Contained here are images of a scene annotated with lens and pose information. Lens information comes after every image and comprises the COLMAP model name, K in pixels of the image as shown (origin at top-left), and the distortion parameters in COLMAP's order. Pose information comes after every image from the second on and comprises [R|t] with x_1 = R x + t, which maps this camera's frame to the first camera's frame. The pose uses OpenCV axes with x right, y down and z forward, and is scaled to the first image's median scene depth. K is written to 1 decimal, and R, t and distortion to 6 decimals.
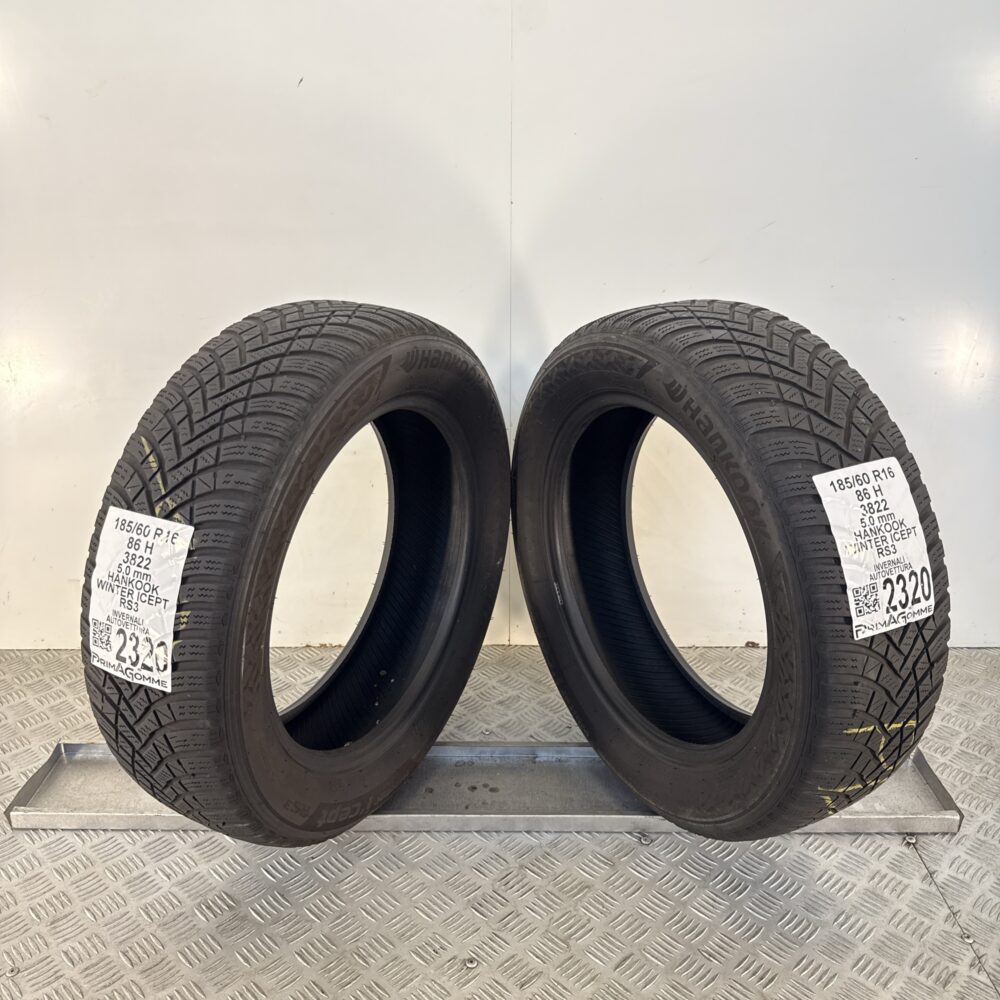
lens RADIAL K [[930.0, 0, 504.1], [0, 930.0, 502.2], [0, 0, 1]] dist [0.174675, -0.446619]
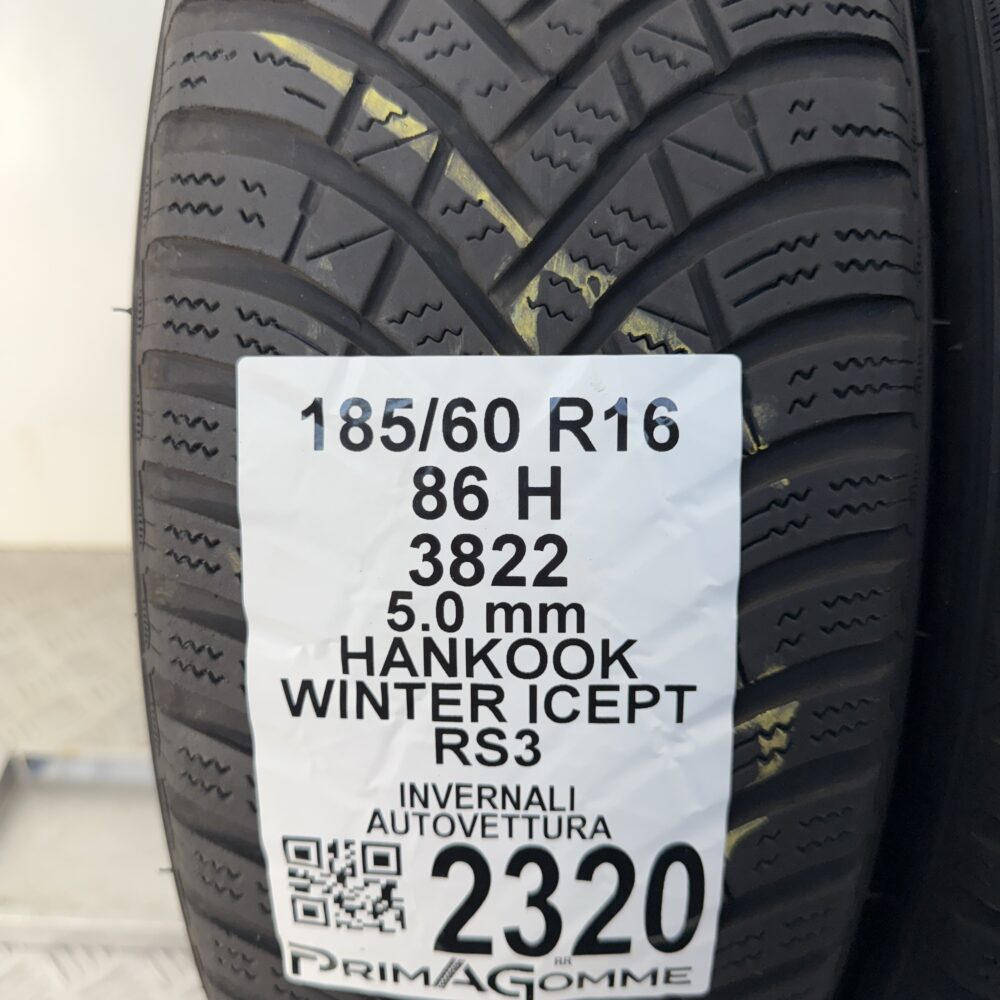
lens RADIAL K [[930.0, 0, 504.1], [0, 930.0, 502.2], [0, 0, 1]] dist [0.174675, -0.446619]
pose [[0.907170, -0.258845, 0.331727, -0.452830], [0.192970, 0.956530, 0.218662, 0.000223], [-0.373906, -0.134351, 0.917684, 0.790100]]
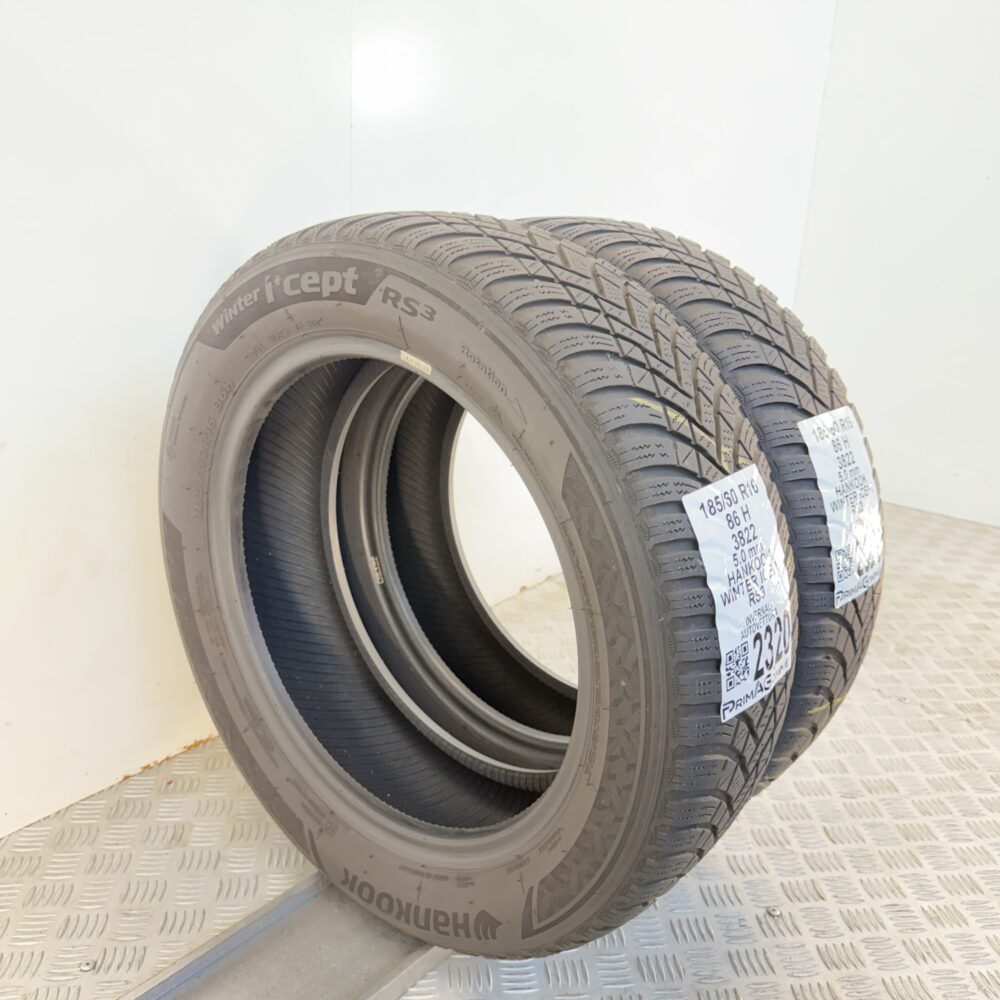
lens RADIAL K [[930.0, 0, 504.1], [0, 930.0, 502.2], [0, 0, 1]] dist [0.174675, -0.446619]
pose [[0.231585, -0.348255, 0.908343, -1.081856], [0.327797, 0.907057, 0.264189, -0.216664], [-0.915924, 0.236570, 0.324218, 0.922050]]
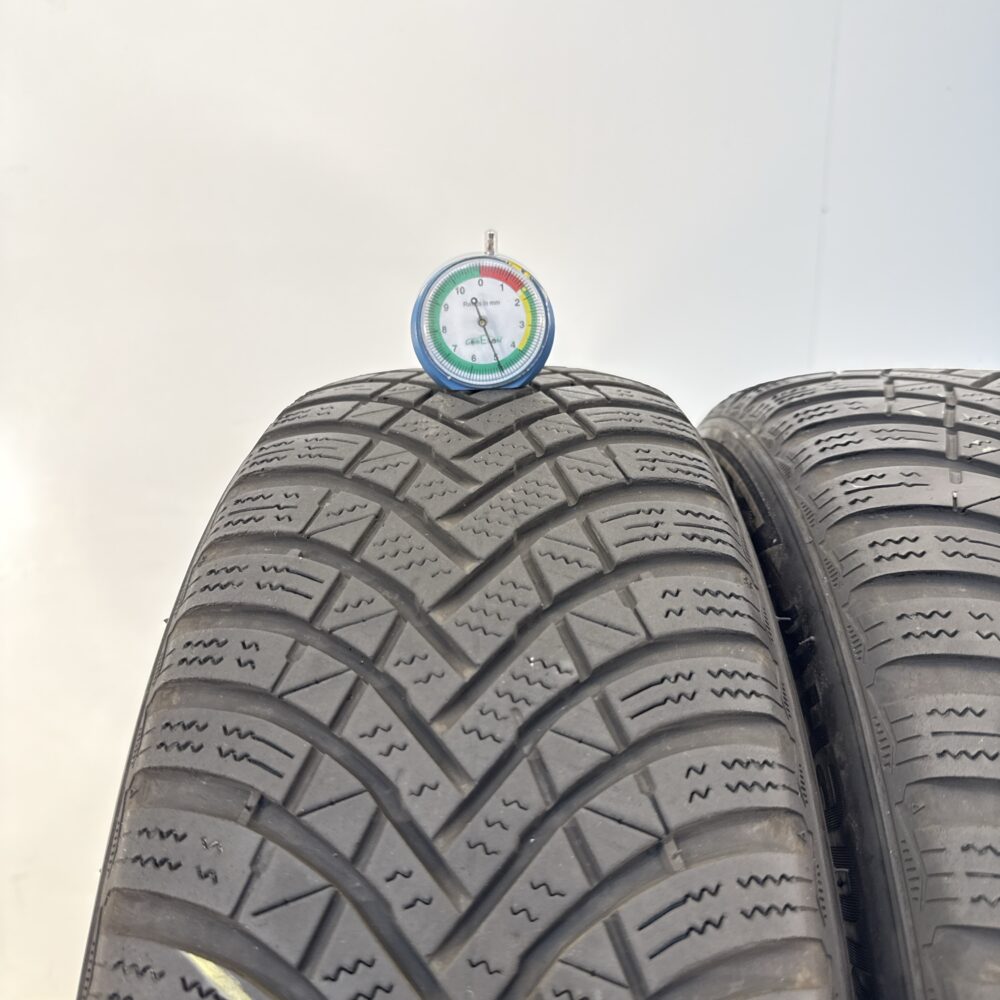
lens RADIAL K [[930.0, 0, 504.1], [0, 930.0, 502.2], [0, 0, 1]] dist [0.174675, -0.446619]
pose [[0.896046, -0.161072, 0.413712, -0.408401], [0.210049, 0.974777, -0.075425, -0.149337], [-0.391129, 0.154484, 0.907278, 0.777872]]
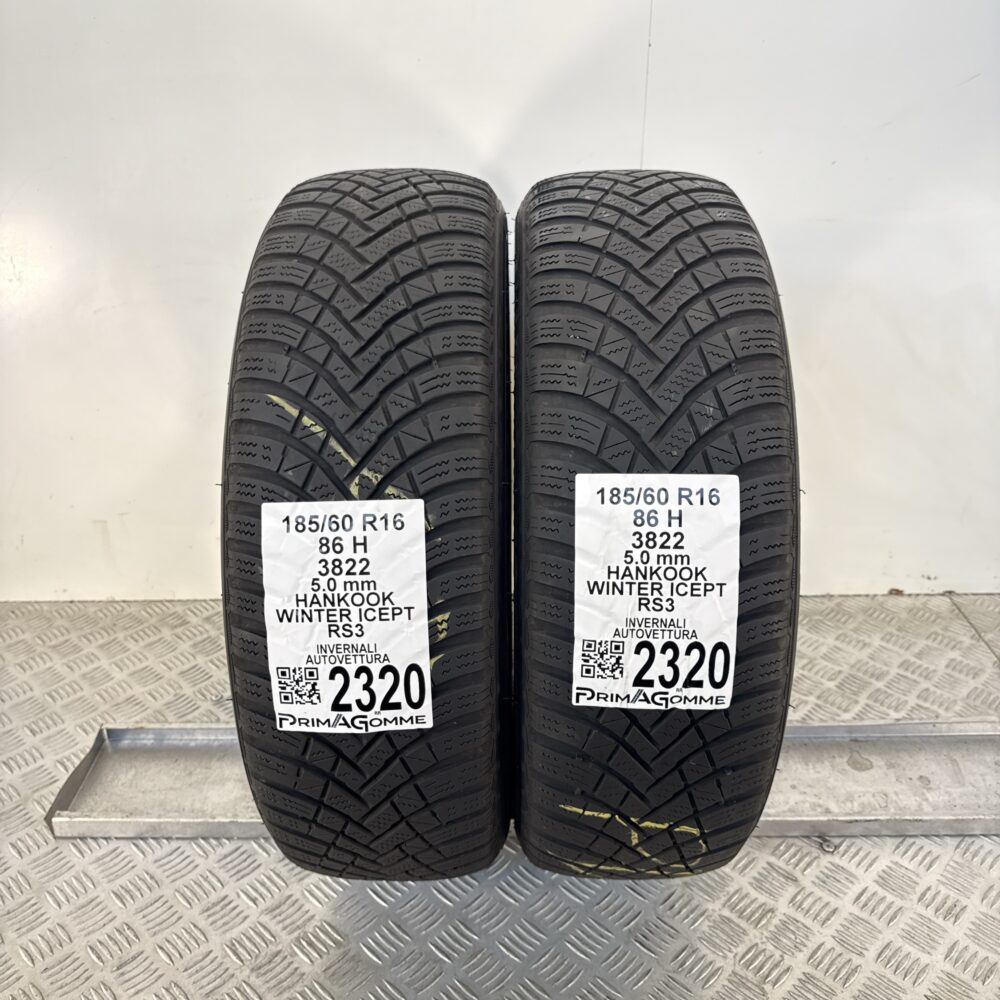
lens RADIAL K [[930.0, 0, 504.1], [0, 930.0, 502.2], [0, 0, 1]] dist [0.174675, -0.446619]
pose [[0.896950, -0.252991, 0.362596, -0.517110], [0.212218, 0.965811, 0.148905, -0.061504], [-0.387871, -0.056611, 0.919974, 0.321222]]
